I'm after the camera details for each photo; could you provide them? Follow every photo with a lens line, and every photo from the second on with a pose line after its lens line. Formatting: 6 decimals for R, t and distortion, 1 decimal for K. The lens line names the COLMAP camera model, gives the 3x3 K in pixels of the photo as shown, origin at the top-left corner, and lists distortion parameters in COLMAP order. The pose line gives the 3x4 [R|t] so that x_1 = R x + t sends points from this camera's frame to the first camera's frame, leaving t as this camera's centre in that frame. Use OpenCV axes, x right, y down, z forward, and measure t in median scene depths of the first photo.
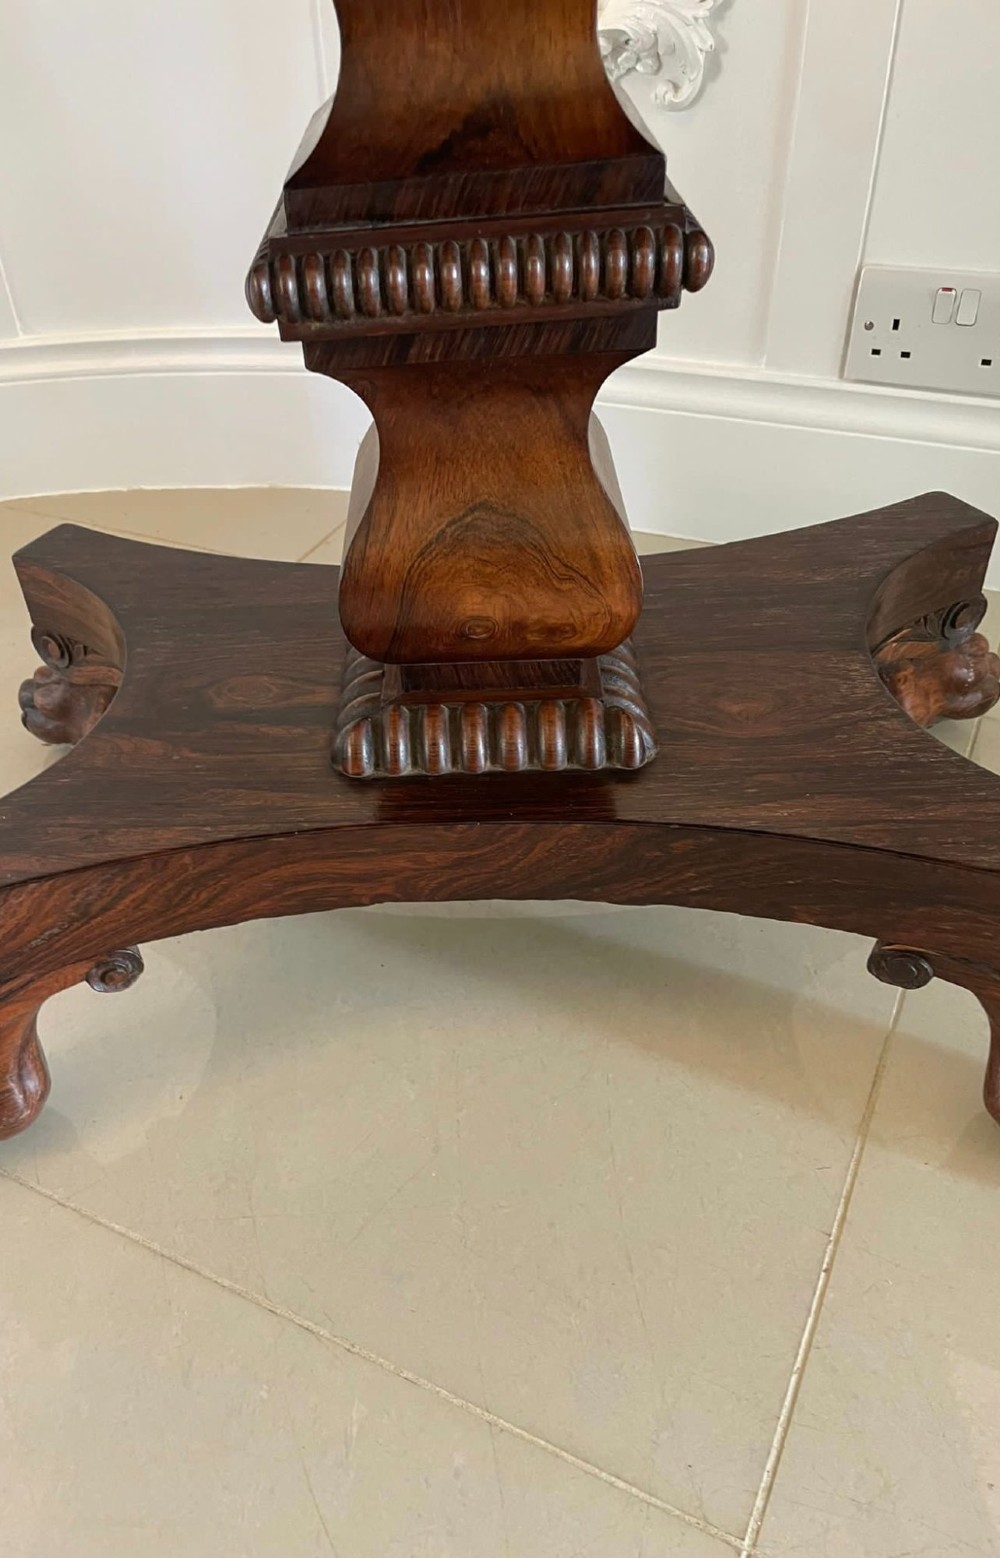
lens RADIAL K [[1164.4, 0, 431.8], [0, 1164.4, 780.6], [0, 0, 1]] dist [0.088110, -0.126041]
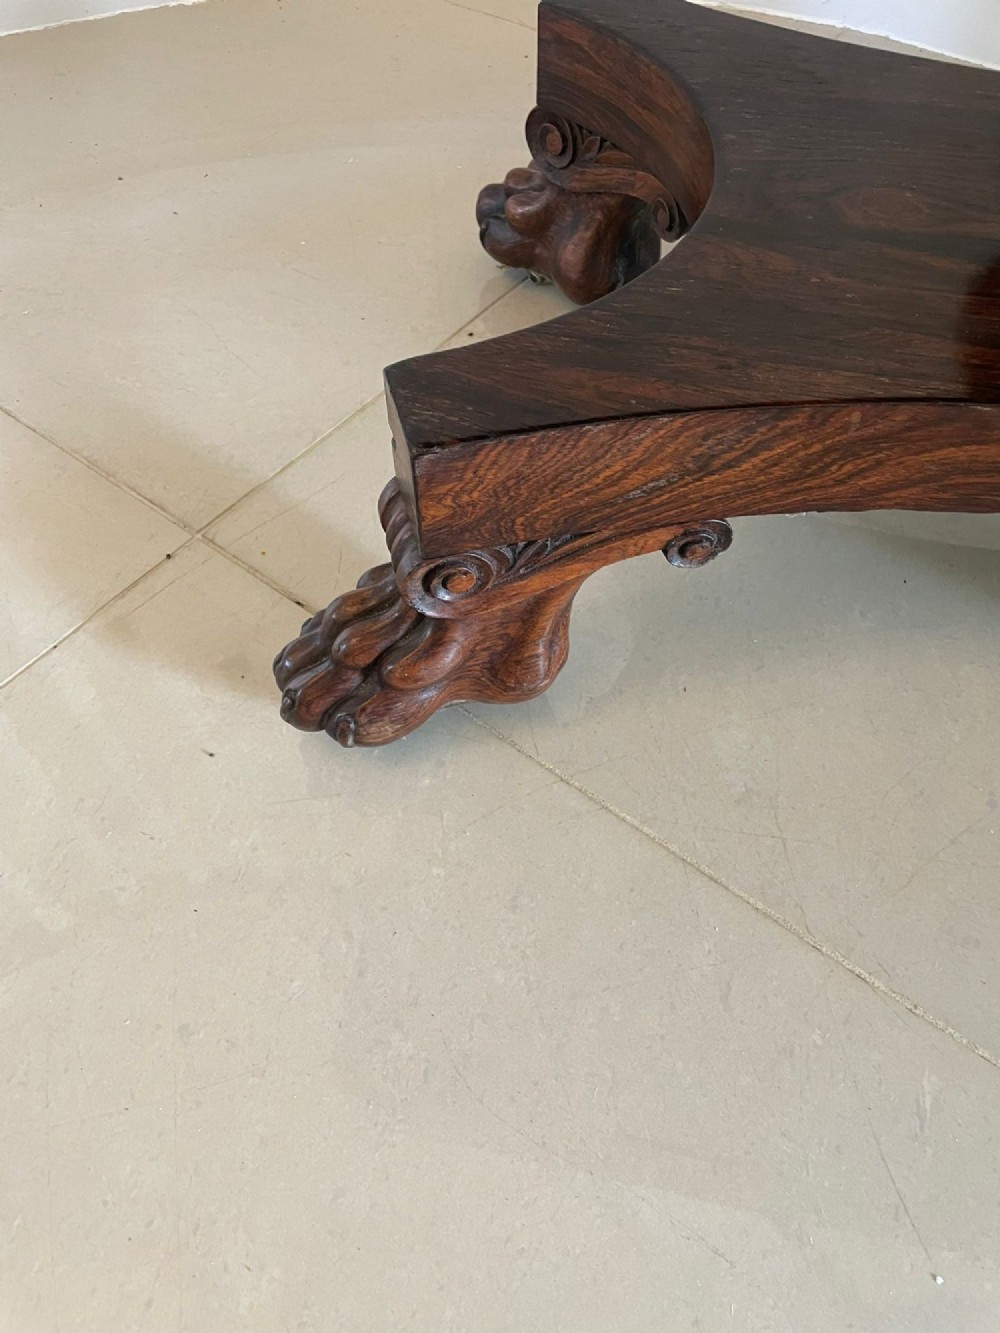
lens RADIAL K [[1006.5, 0, 500.0], [0, 1006.5, 666.5], [0, 0, 1]] dist [0.065138, -0.099478]
pose [[0.981498, 0.176504, -0.074220, -0.352341], [-0.149790, 0.949247, 0.276574, 0.072349], [0.119270, -0.260339, 0.958122, 0.294997]]
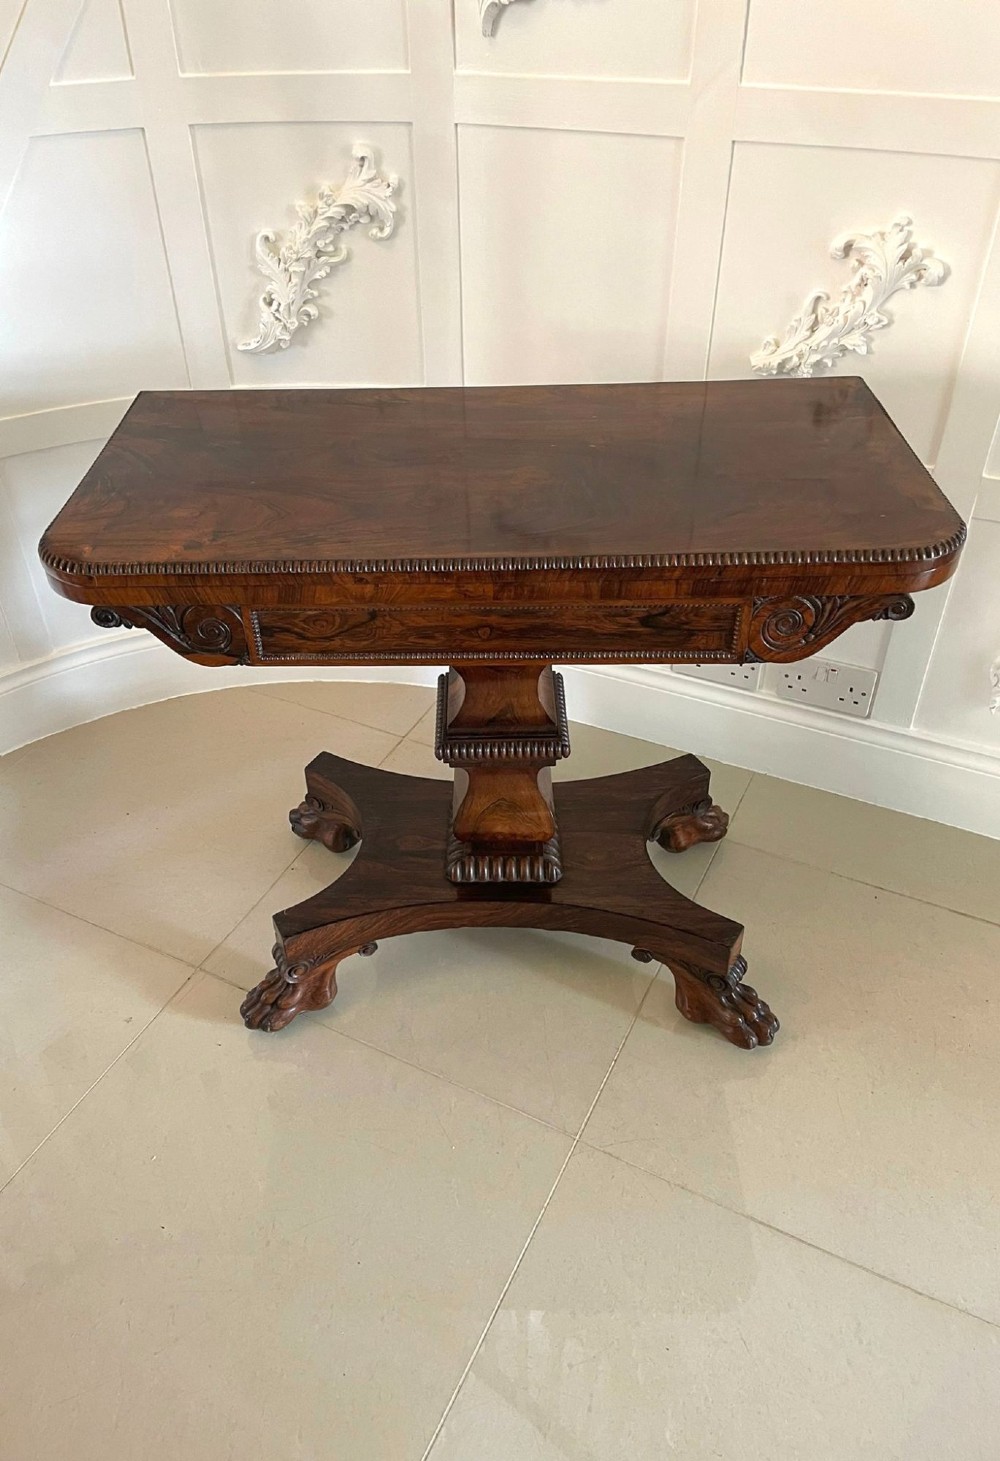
lens RADIAL K [[1098.3, 0, 461.5], [0, 1098.3, 728.7], [0, 0, 1]] dist [0.101360, -0.129386]
pose [[0.999555, 0.027230, 0.012184, -0.095860], [-0.027048, 0.999524, -0.014861, -0.347026], [-0.012583, 0.014524, 0.999815, -1.730111]]
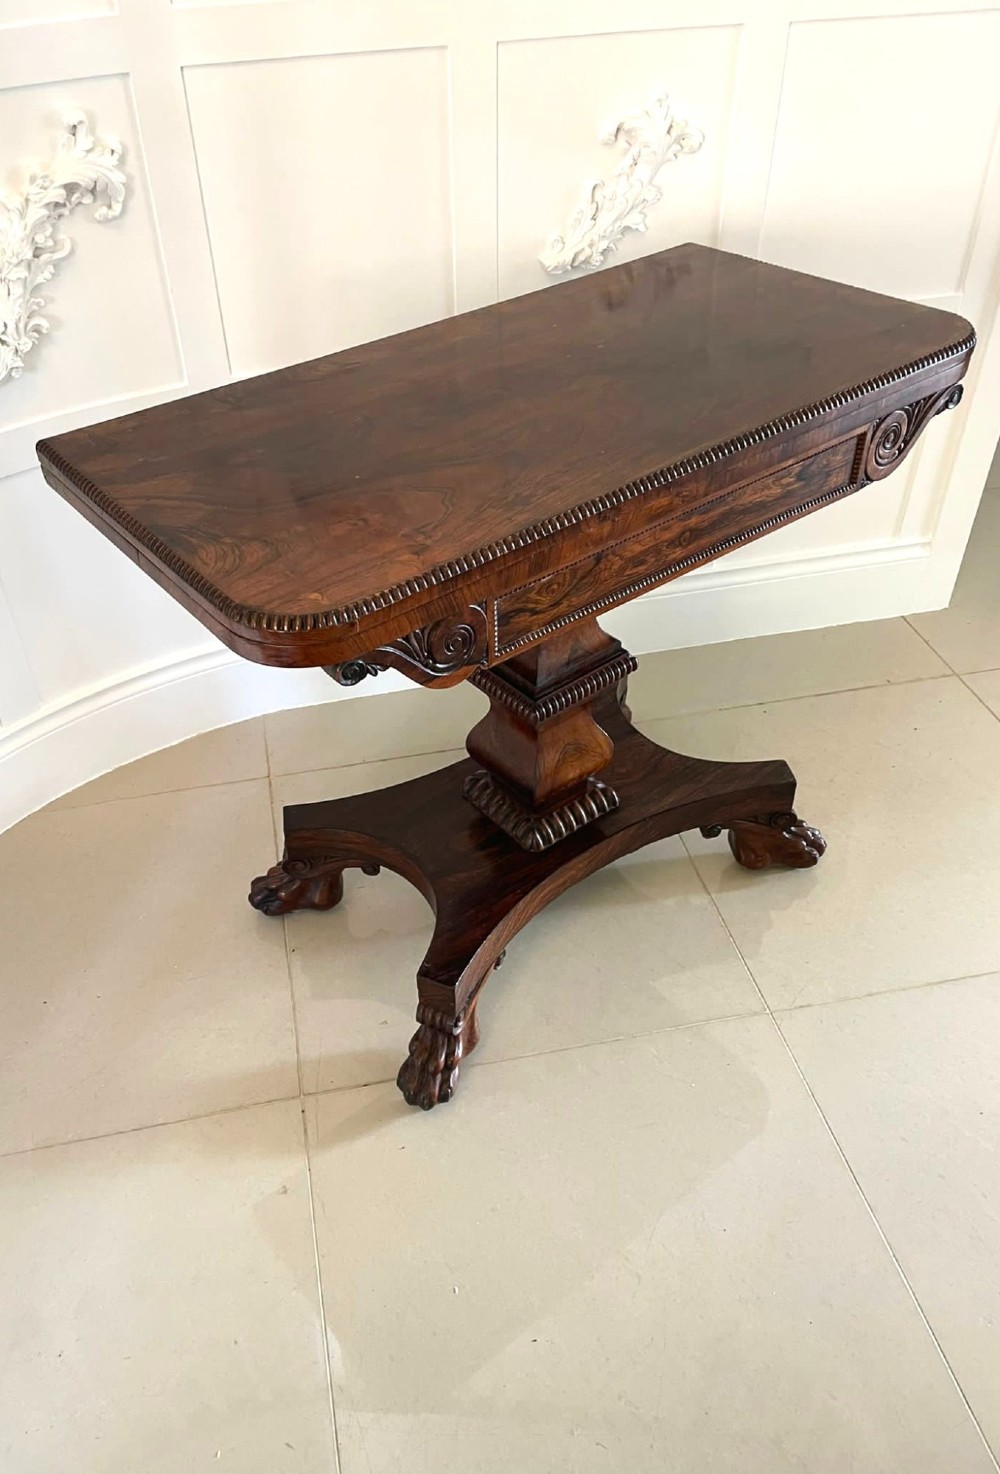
lens RADIAL K [[1097.5, 0, 447.0], [0, 1097.5, 734.8], [0, 0, 1]] dist [0.090580, -0.112232]
pose [[0.780815, -0.374381, 0.500167, -1.436906], [0.386045, 0.918565, 0.084898, -0.562118], [-0.491220, 0.126797, 0.861757, -1.125157]]
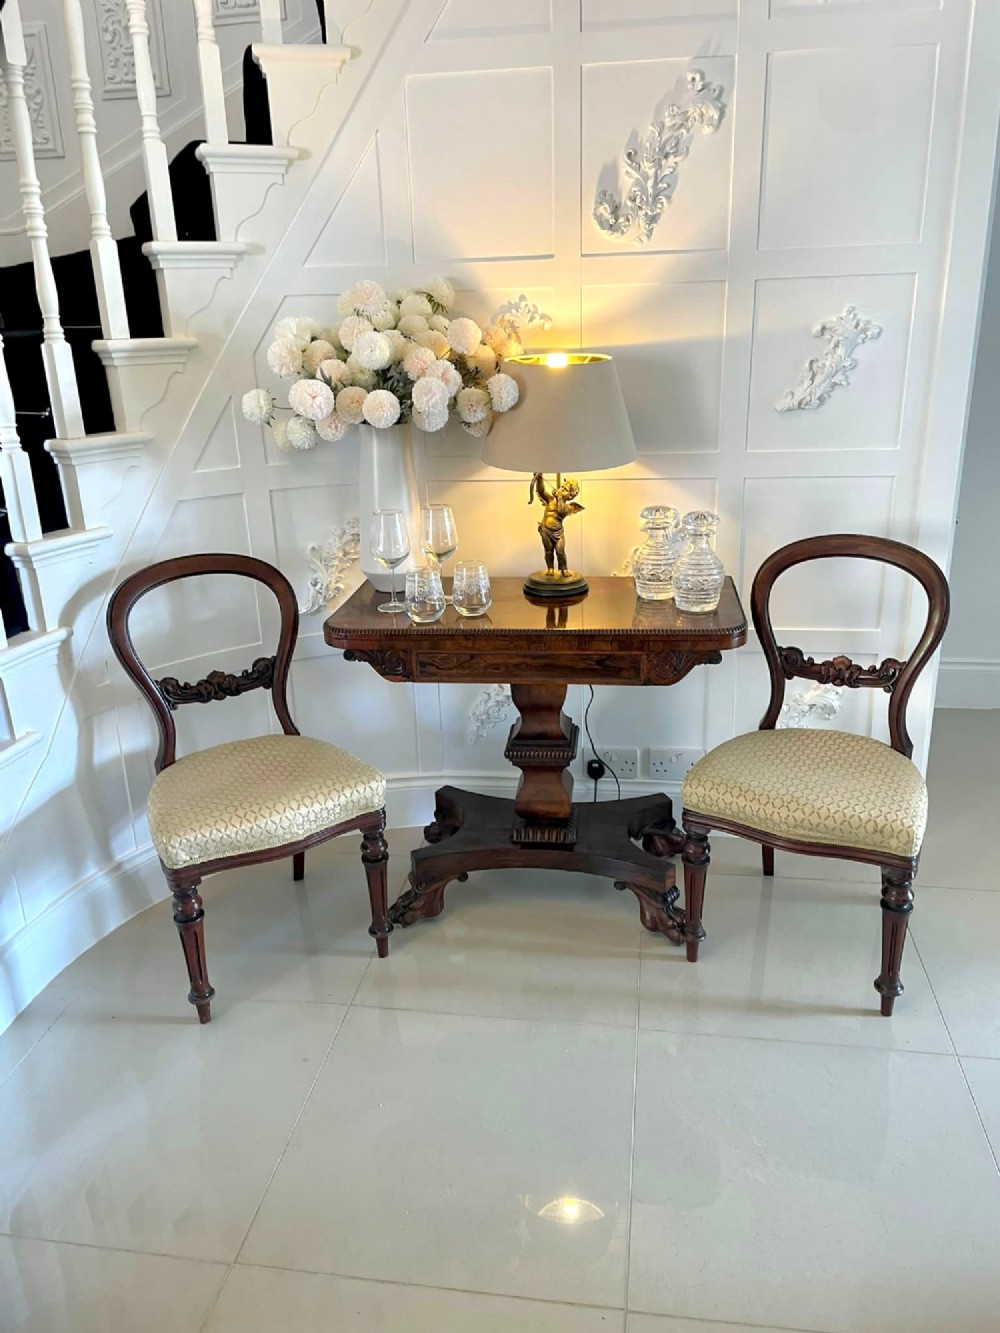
lens RADIAL K [[1006.5, 0, 500.0], [0, 1006.5, 666.5], [0, 0, 1]] dist [0.065138, -0.099478]
pose [[0.993818, 0.057954, -0.094696, 0.244964], [-0.085607, 0.943118, -0.321248, 0.706366], [0.070692, 0.327369, 0.942248, -3.408621]]
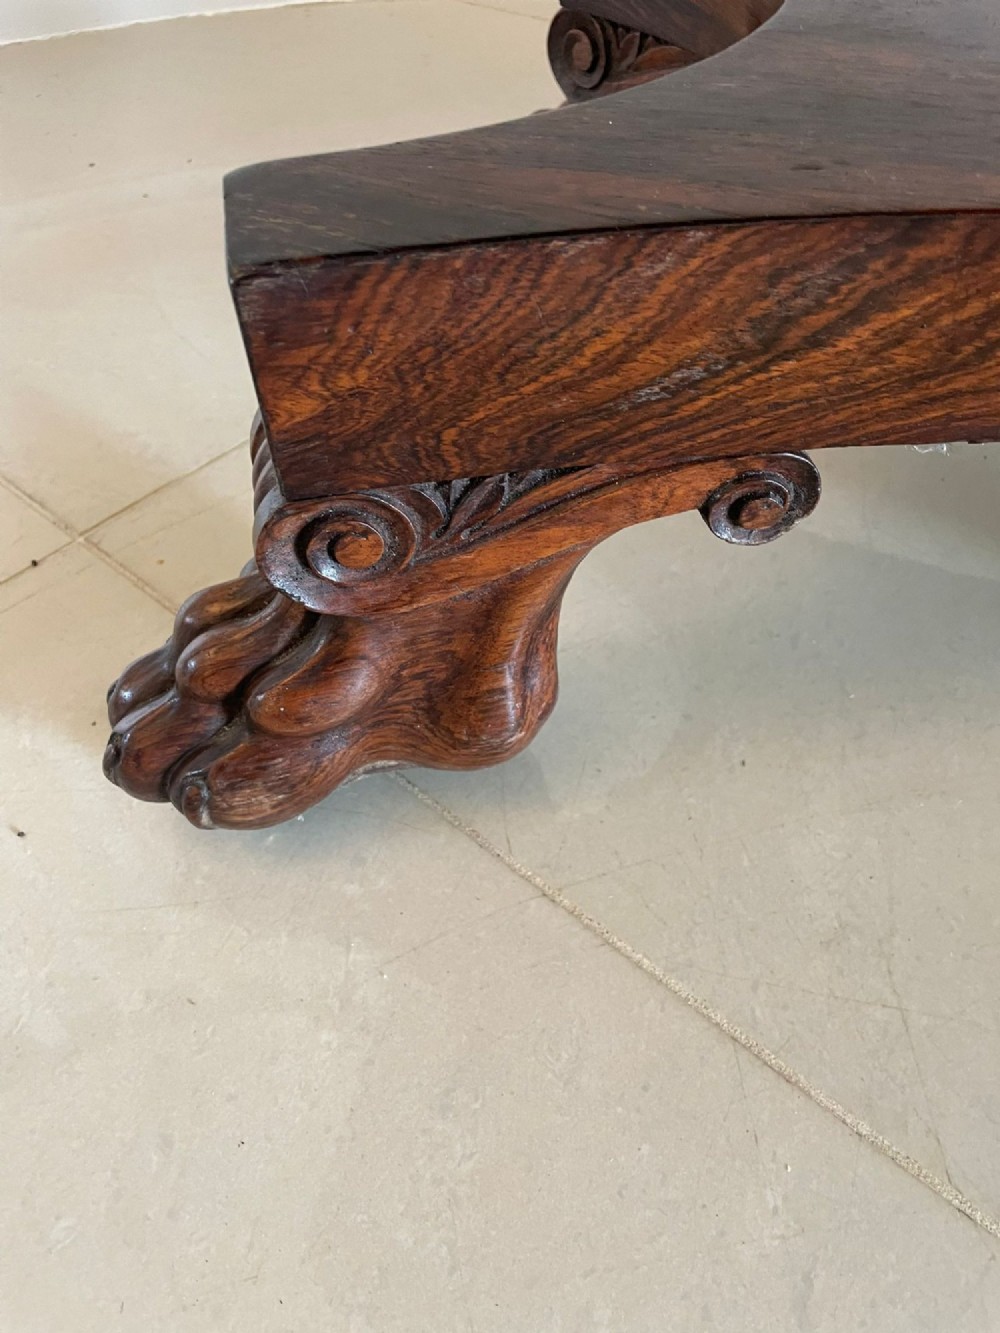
lens RADIAL K [[1017.9, 0, 507.0], [0, 1017.9, 671.4], [0, 0, 1]] dist [0.058680, -0.101516]
pose [[0.967995, 0.196348, -0.156313, -0.304079], [-0.166779, 0.968679, 0.183973, 0.177939], [0.187540, -0.152015, 0.970423, 0.576631]]
